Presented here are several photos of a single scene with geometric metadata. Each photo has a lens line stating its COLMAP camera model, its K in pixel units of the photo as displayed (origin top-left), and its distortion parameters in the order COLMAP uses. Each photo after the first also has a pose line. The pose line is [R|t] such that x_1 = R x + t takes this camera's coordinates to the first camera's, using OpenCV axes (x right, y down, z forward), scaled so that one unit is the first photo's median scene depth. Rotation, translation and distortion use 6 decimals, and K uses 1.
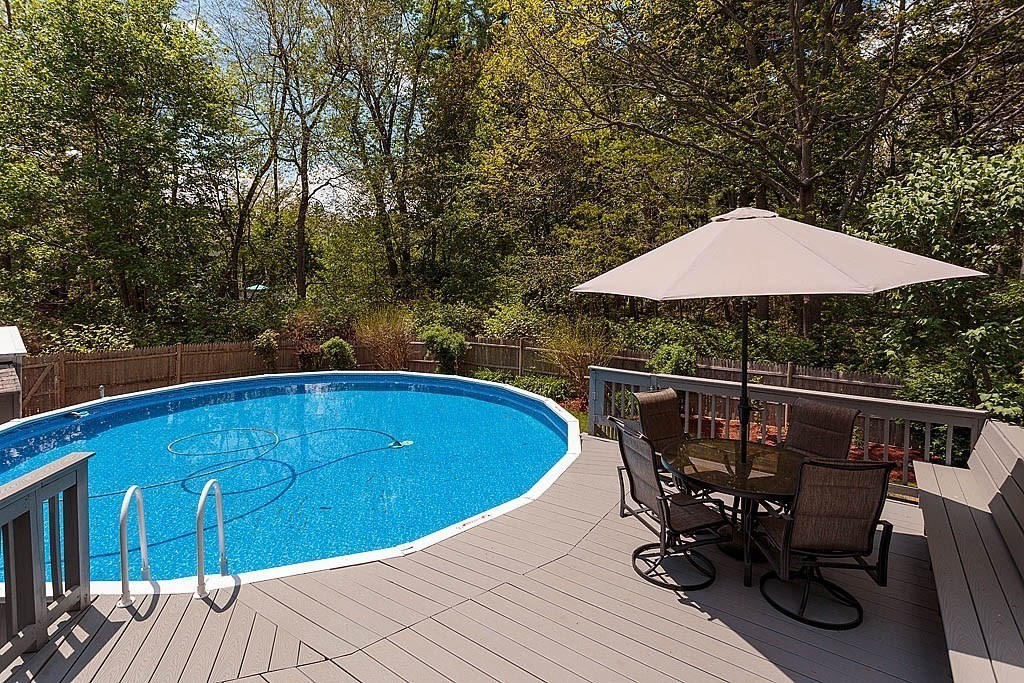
lens RADIAL K [[510.0, 0, 512.4], [0, 510.0, 300.6], [0, 0, 1]] dist [0.000285, -0.000550]
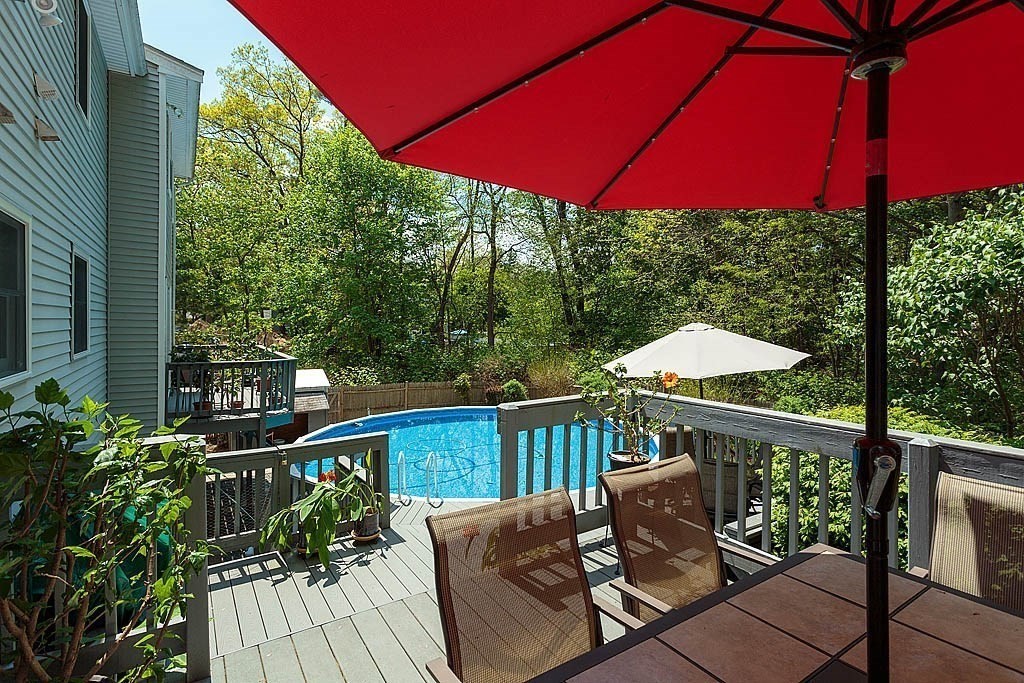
lens RADIAL K [[501.5, 0, 512.0], [0, 501.5, 341.5], [0, 0, 1]] dist [0.000767, 0.000031]
pose [[0.936436, 0.003611, -0.350819, 0.062315], [-0.004353, 0.999990, -0.001328, -0.015497], [0.350811, 0.002771, 0.936442, -0.115572]]
